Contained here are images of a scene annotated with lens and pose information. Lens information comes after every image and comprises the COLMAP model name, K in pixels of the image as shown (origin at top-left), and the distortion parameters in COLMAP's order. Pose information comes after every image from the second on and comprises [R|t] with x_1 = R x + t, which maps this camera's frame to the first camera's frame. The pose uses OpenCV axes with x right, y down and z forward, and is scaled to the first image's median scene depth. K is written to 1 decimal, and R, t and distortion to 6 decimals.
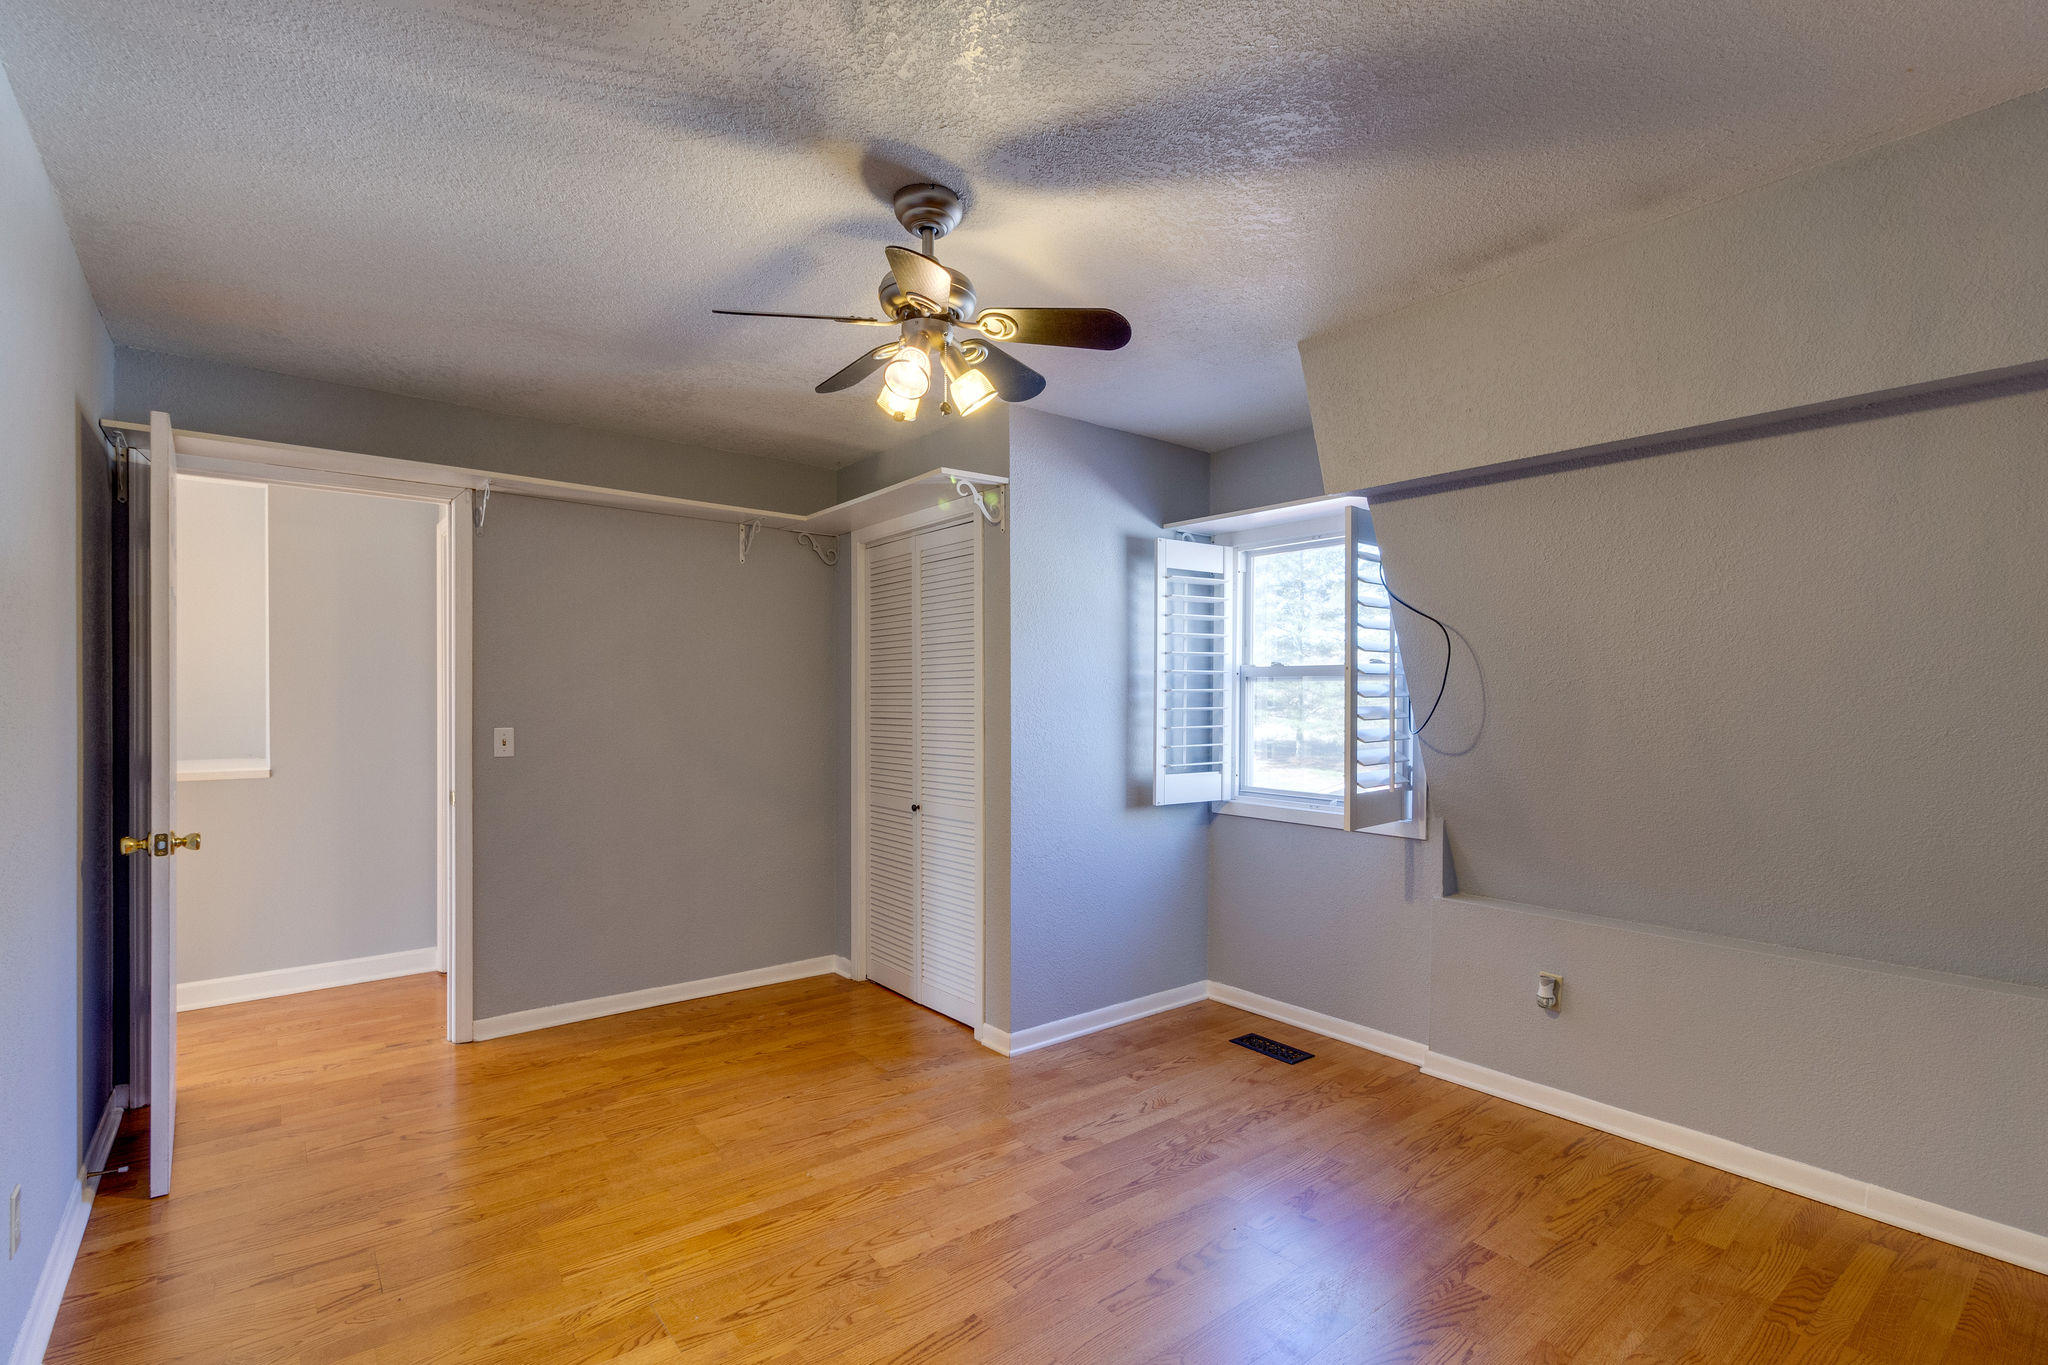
lens RADIAL K [[949.3, 0, 1020.7], [0, 949.3, 699.2], [0, 0, 1]] dist [0.005608, -0.000257]
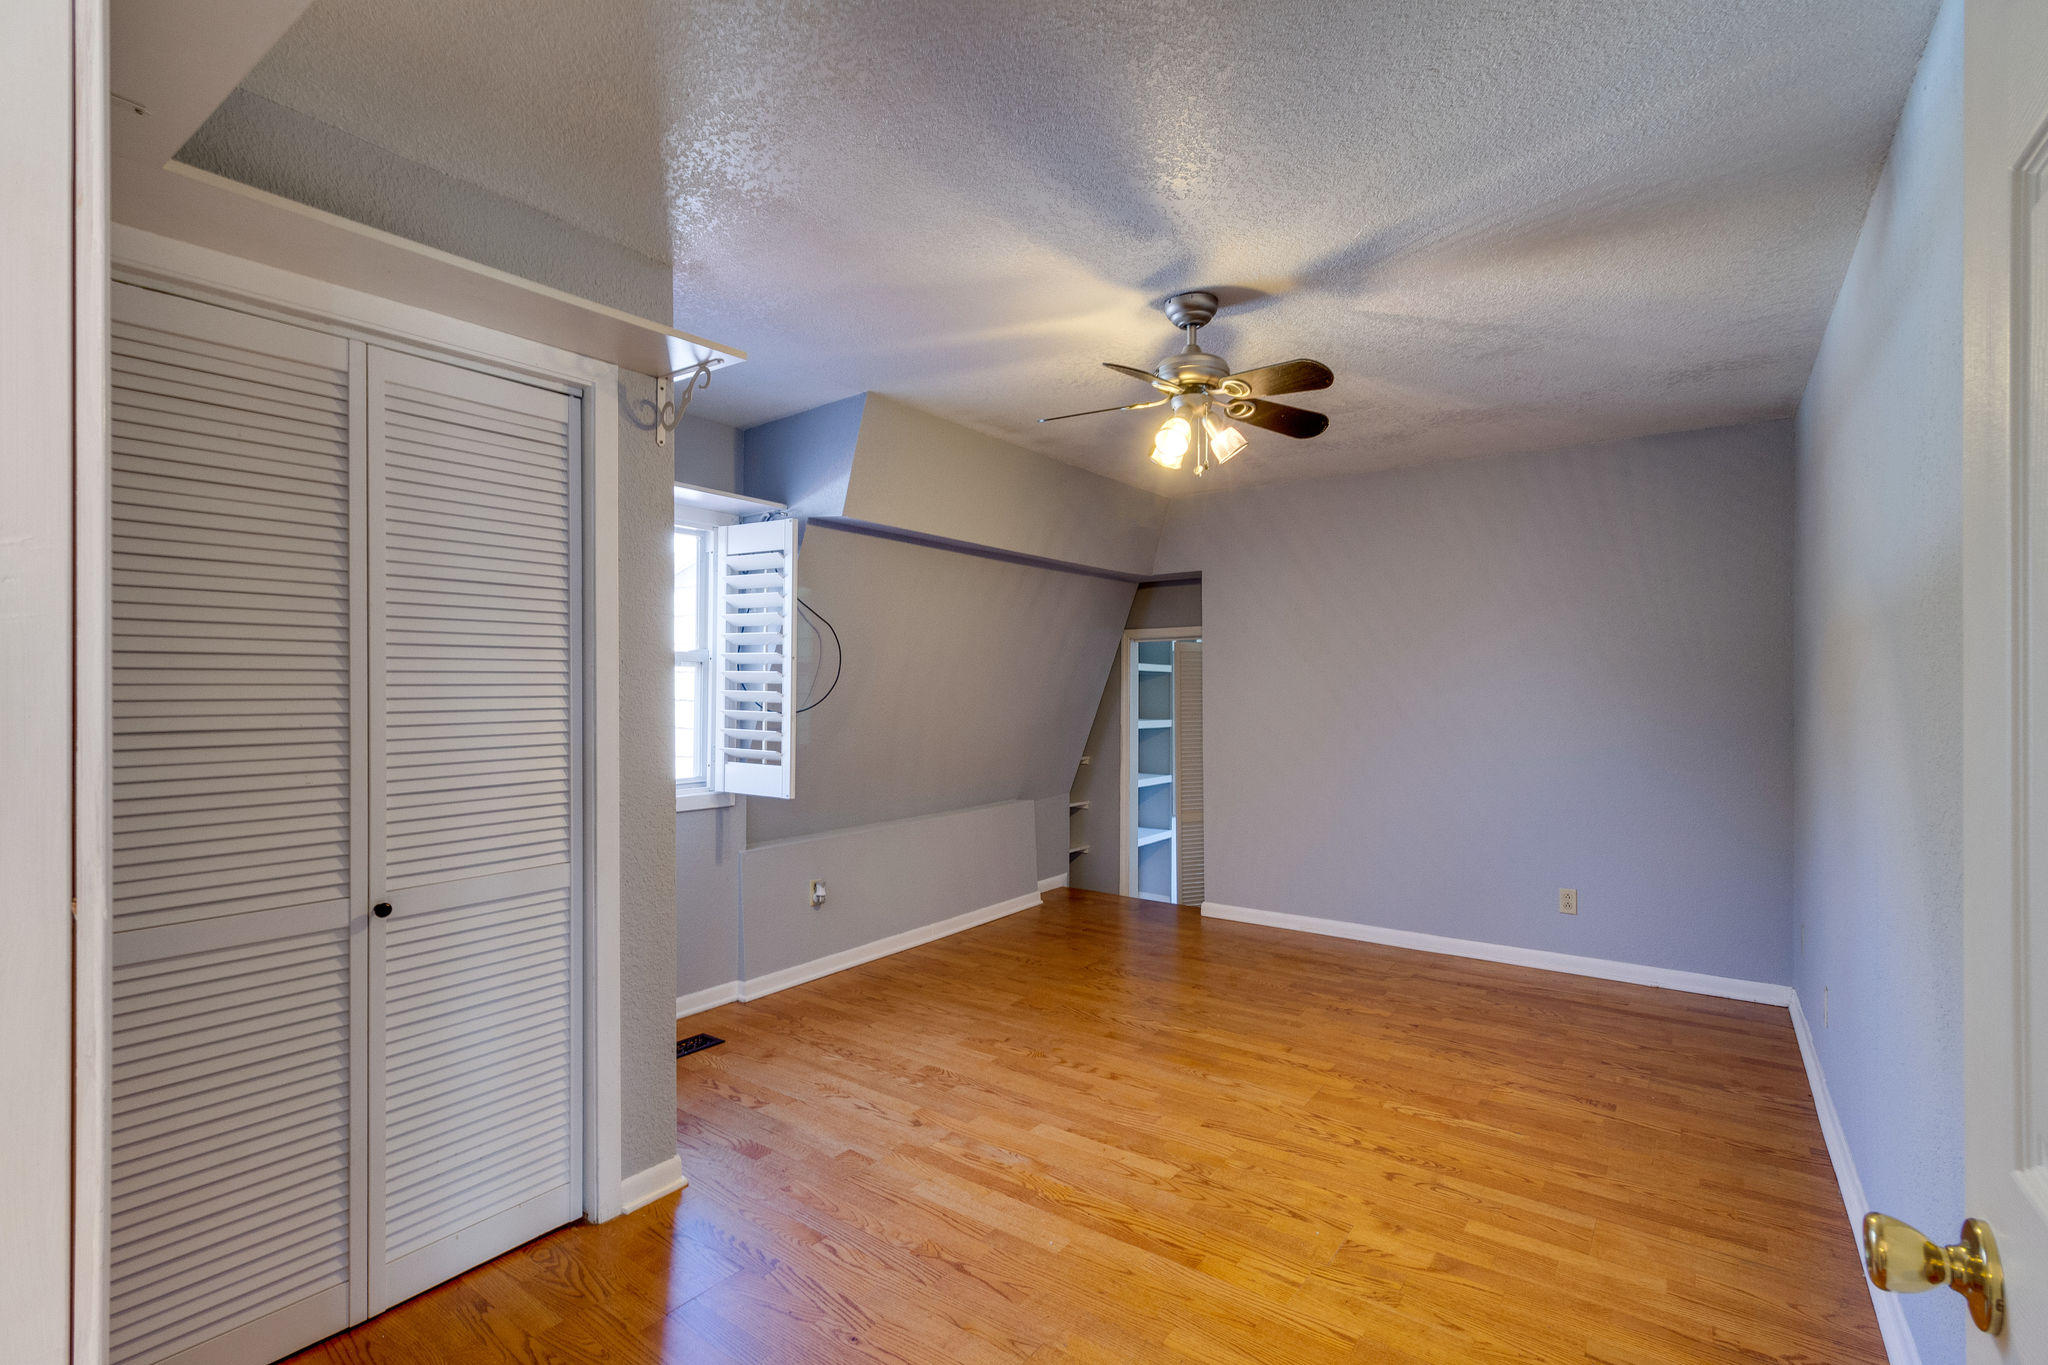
lens RADIAL K [[949.3, 0, 1021.1], [0, 949.3, 680.2], [0, 0, 1]] dist [0.005608, -0.000257]
pose [[-0.267808, 0.003675, 0.963465, -0.966979], [-0.002099, 0.999988, -0.004398, -0.002446], [-0.963470, -0.003200, -0.267798, 1.186954]]
